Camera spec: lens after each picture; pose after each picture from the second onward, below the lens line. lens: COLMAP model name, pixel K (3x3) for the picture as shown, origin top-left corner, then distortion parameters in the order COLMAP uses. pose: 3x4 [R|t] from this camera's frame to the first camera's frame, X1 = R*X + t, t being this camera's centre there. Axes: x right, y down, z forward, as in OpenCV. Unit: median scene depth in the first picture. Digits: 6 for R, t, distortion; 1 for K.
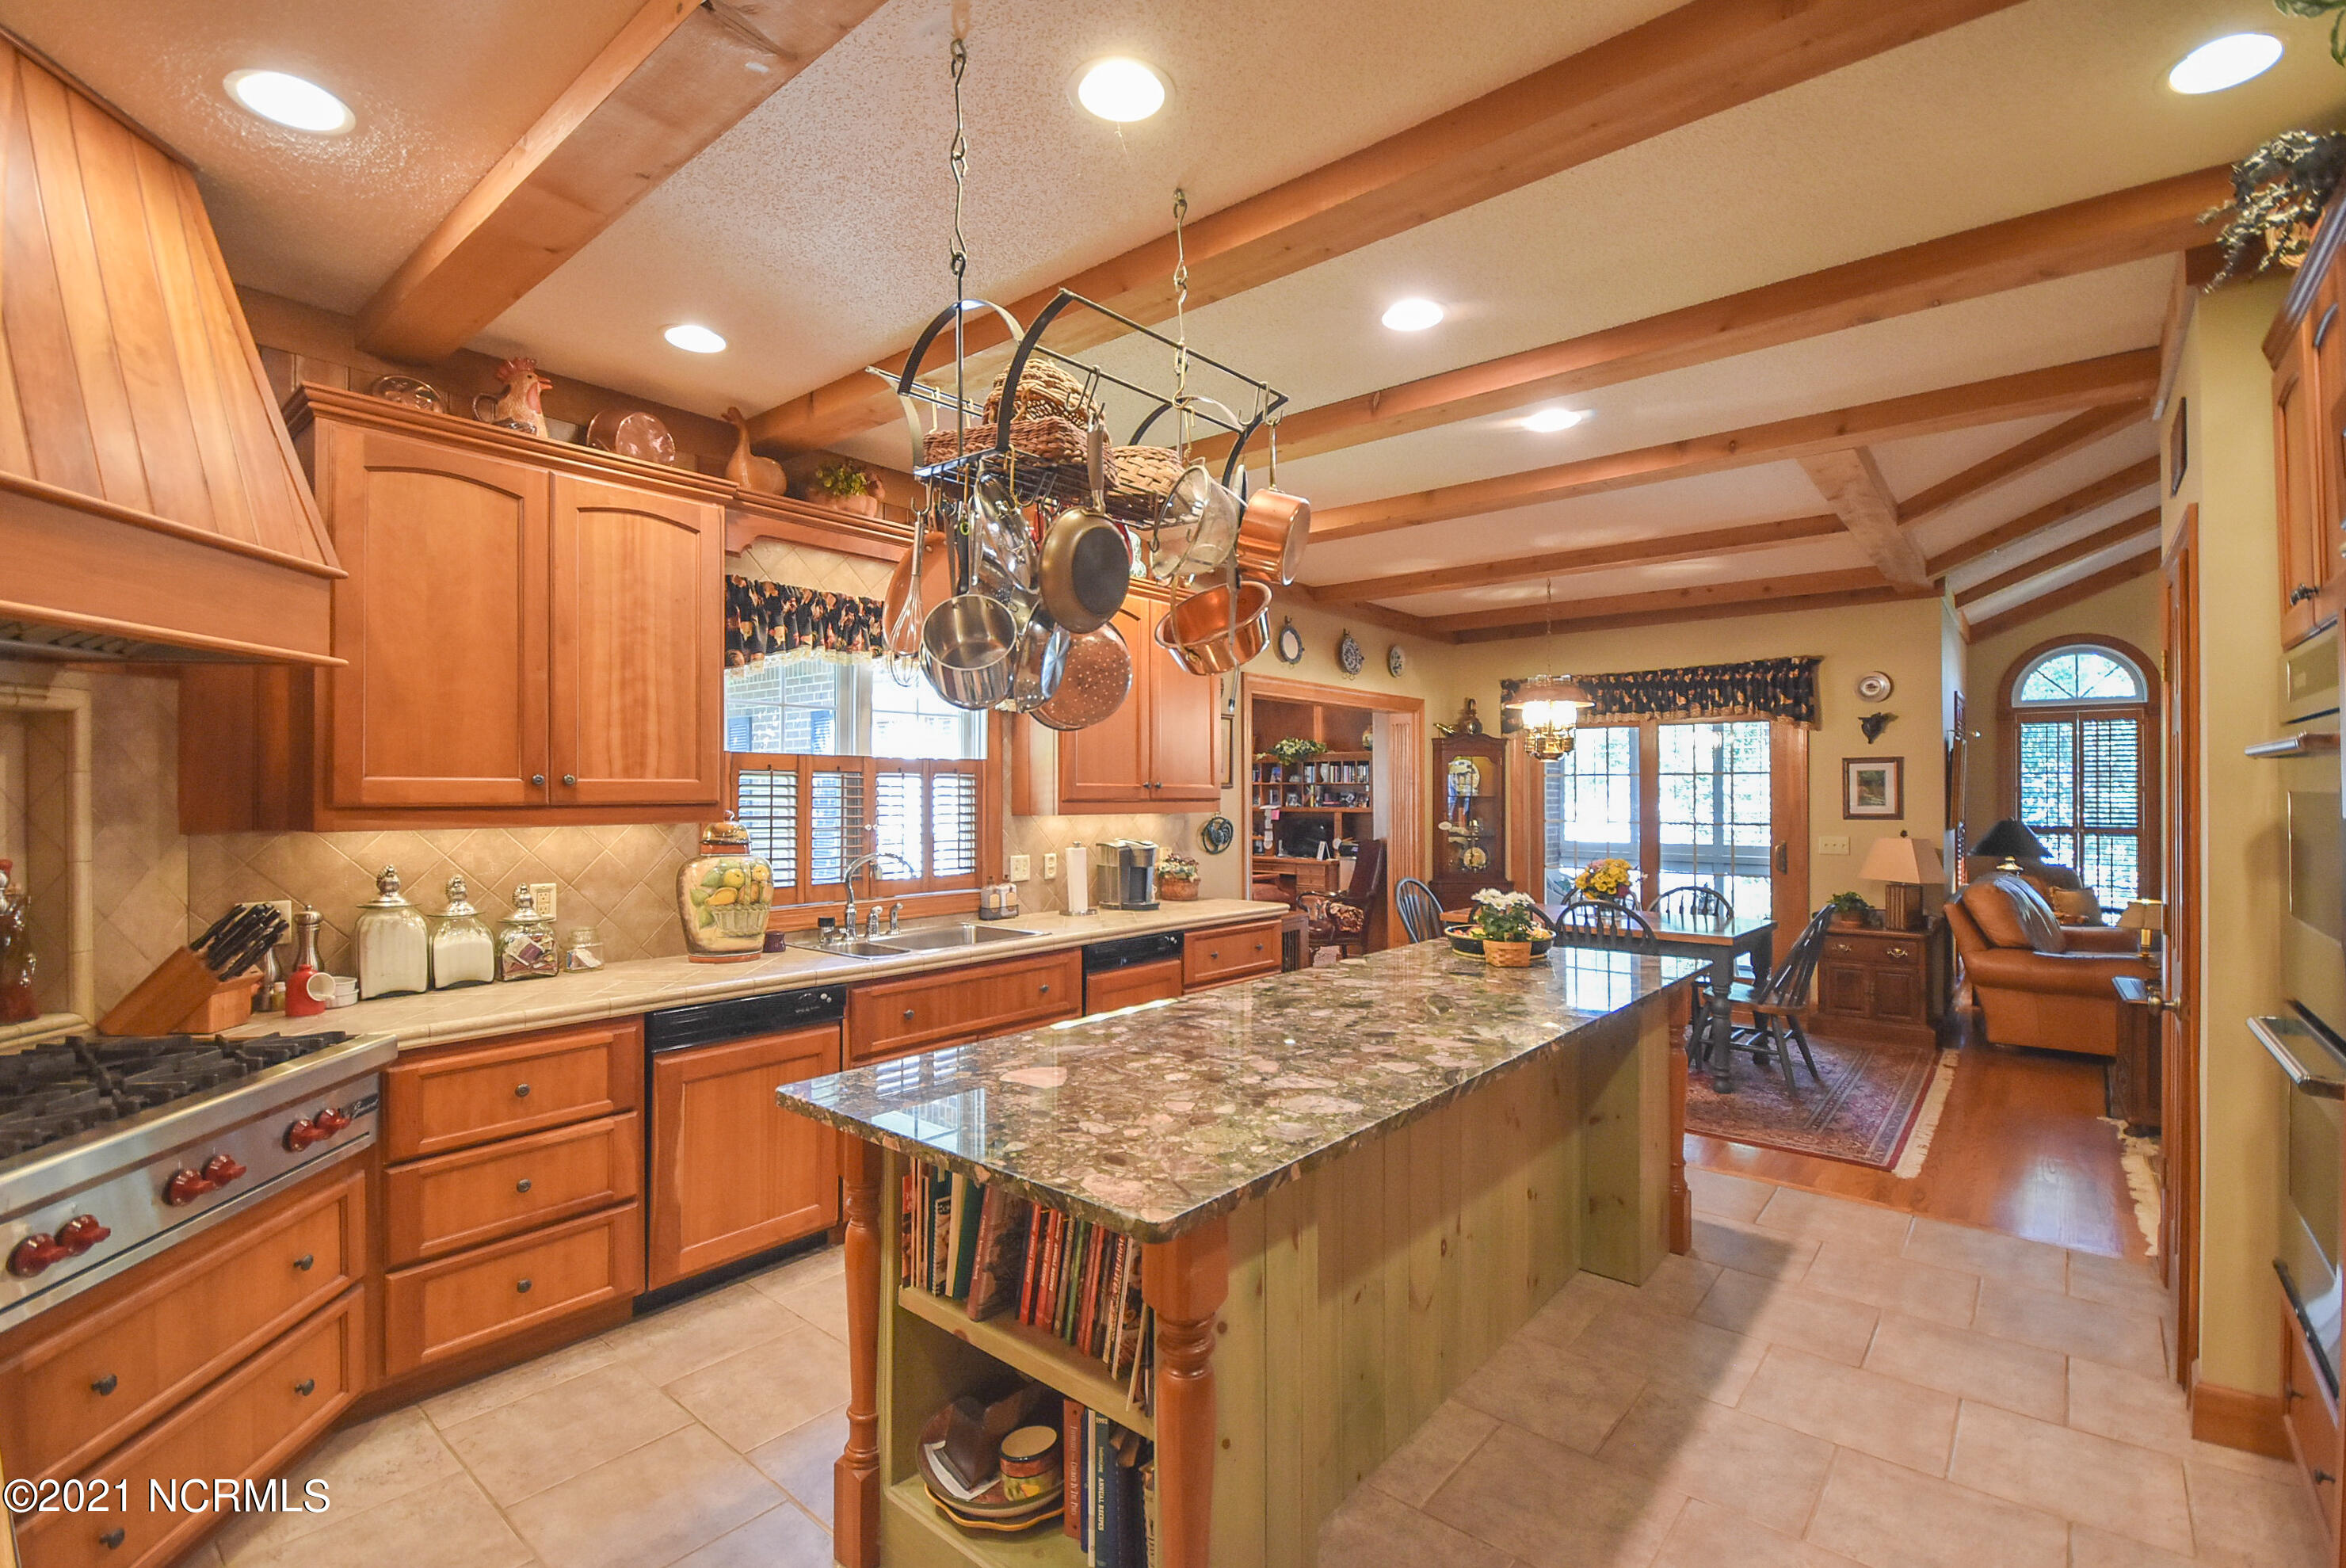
lens RADIAL K [[1046.9, 0, 1173.0], [0, 1046.9, 784.0], [0, 0, 1]] dist [-0.000092, -0.000248]
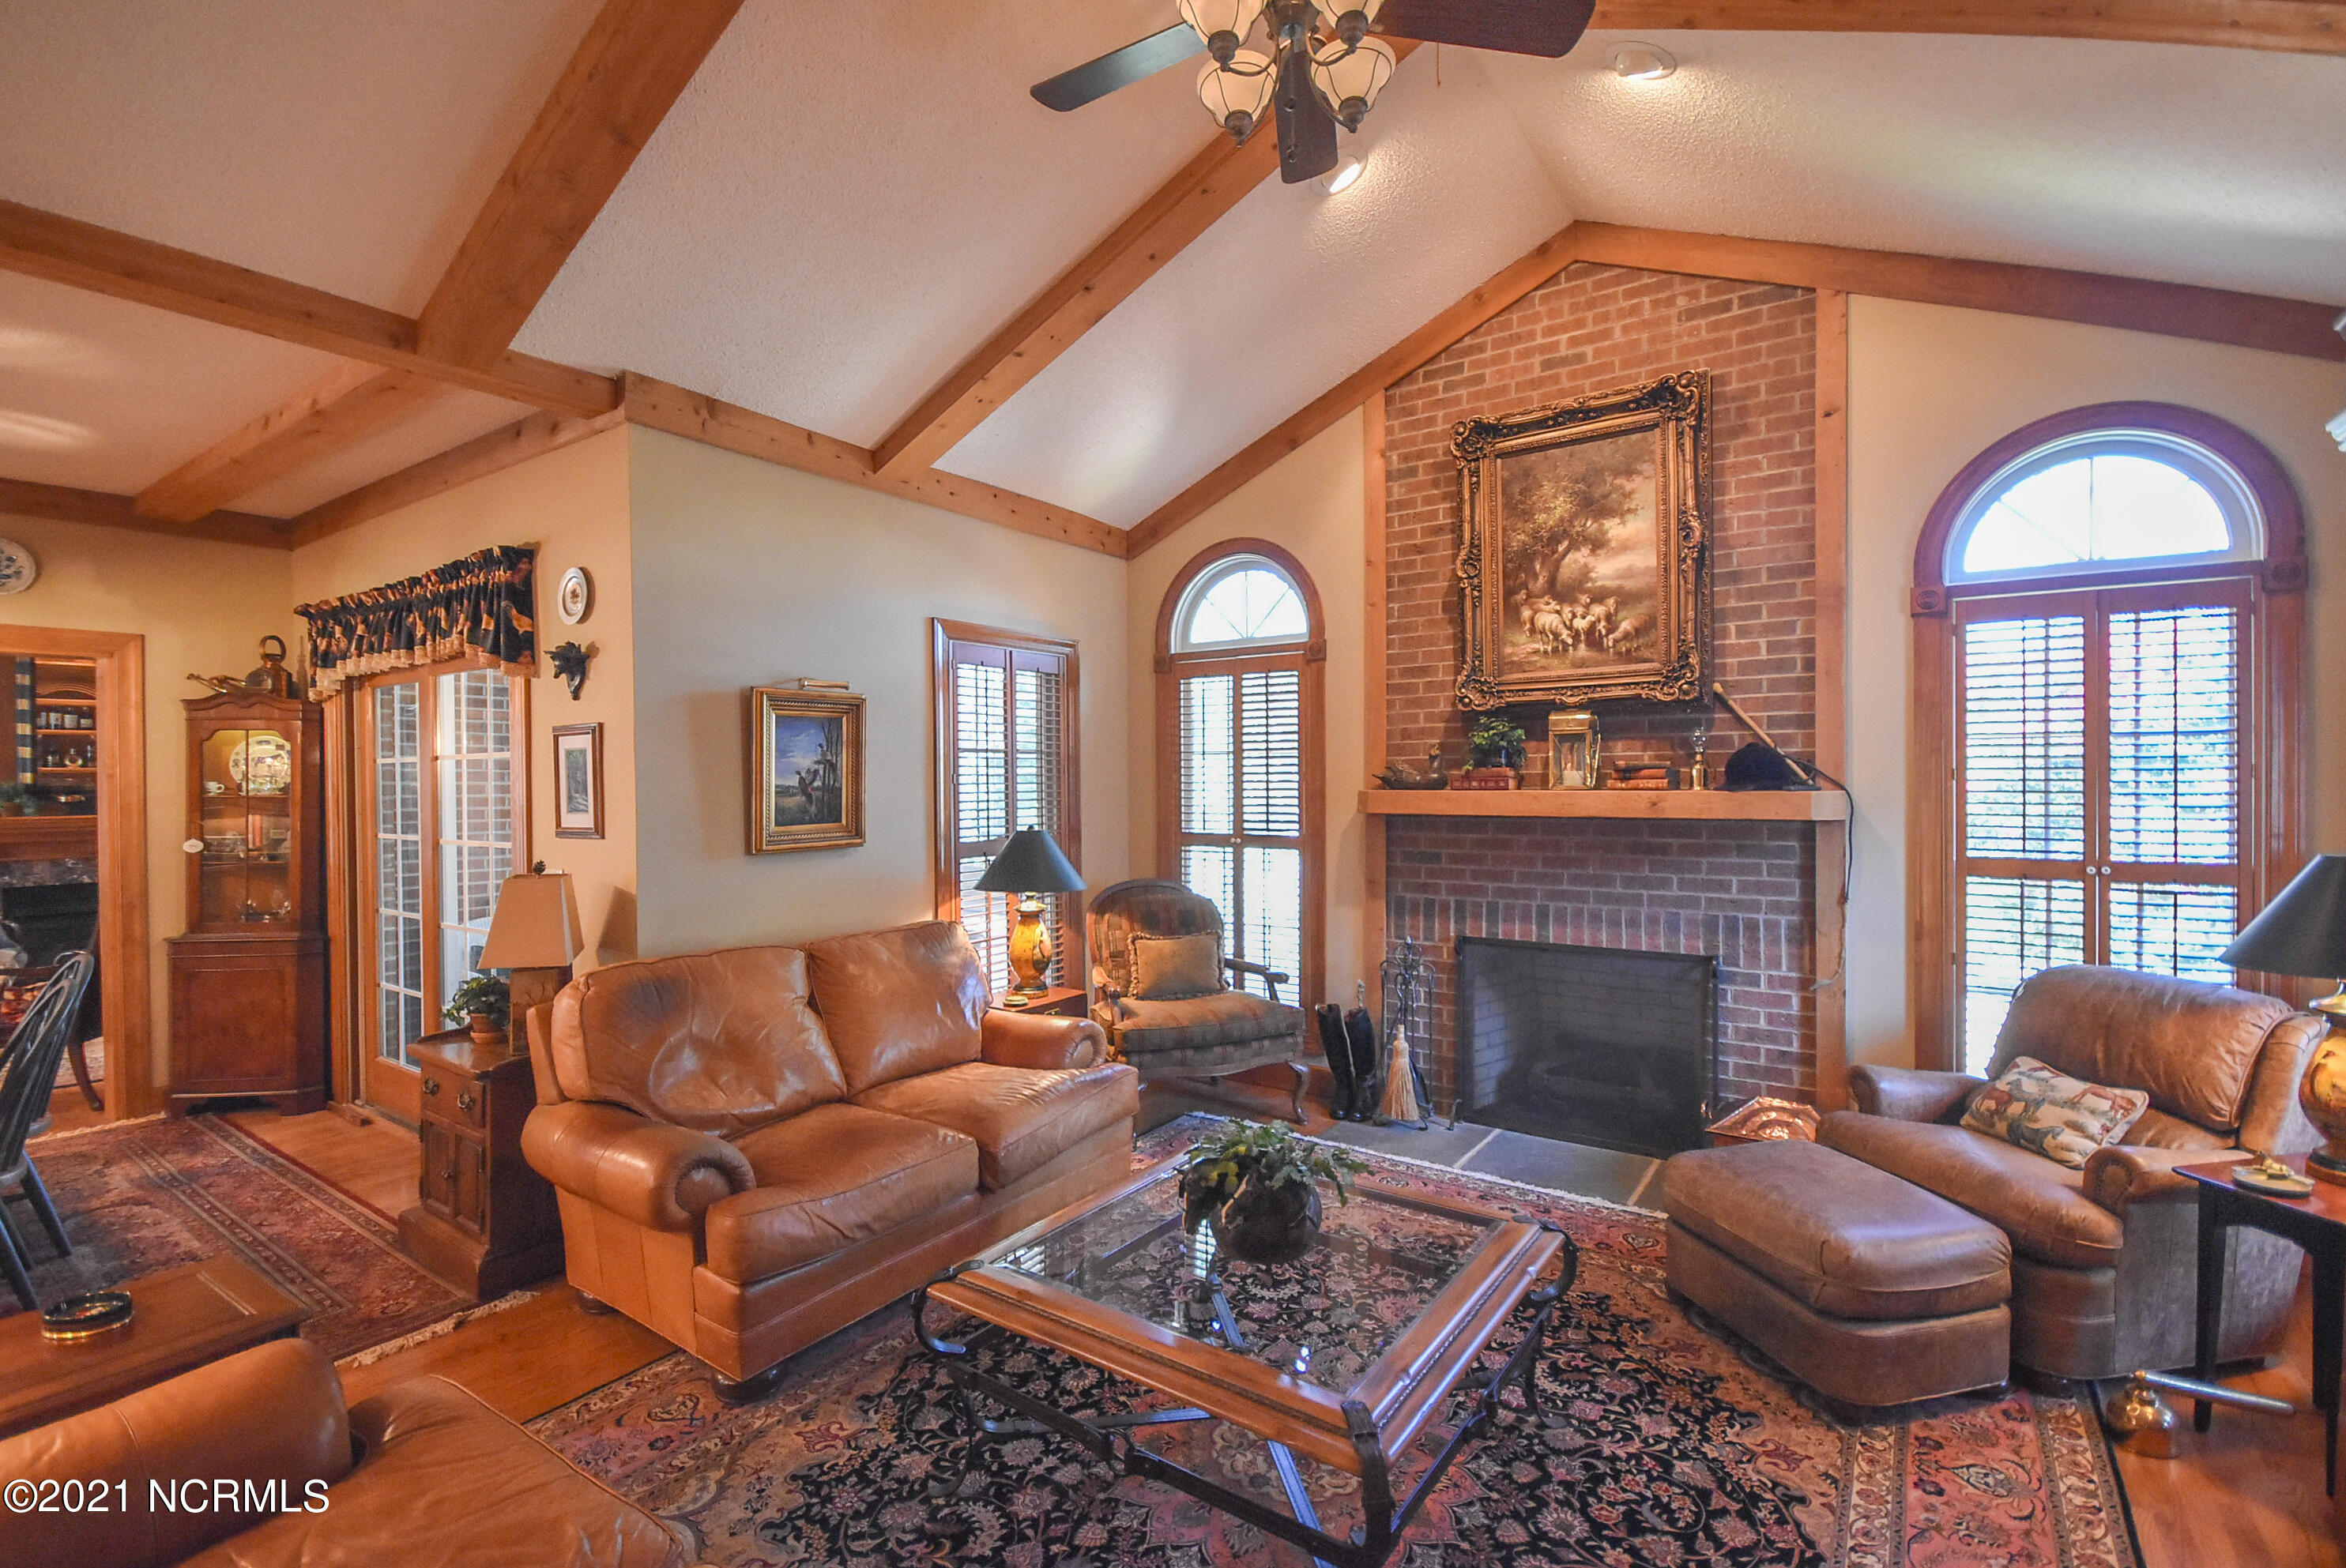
lens RADIAL K [[1046.7, 0, 1173.0], [0, 1046.7, 784.0], [0, 0, 1]] dist [-0.000092, -0.000248]
pose [[0.995946, -0.010143, 0.089377, 0.770018], [0.009618, 0.999934, 0.006309, 0.004560], [-0.089435, -0.005424, 0.995978, 0.355002]]
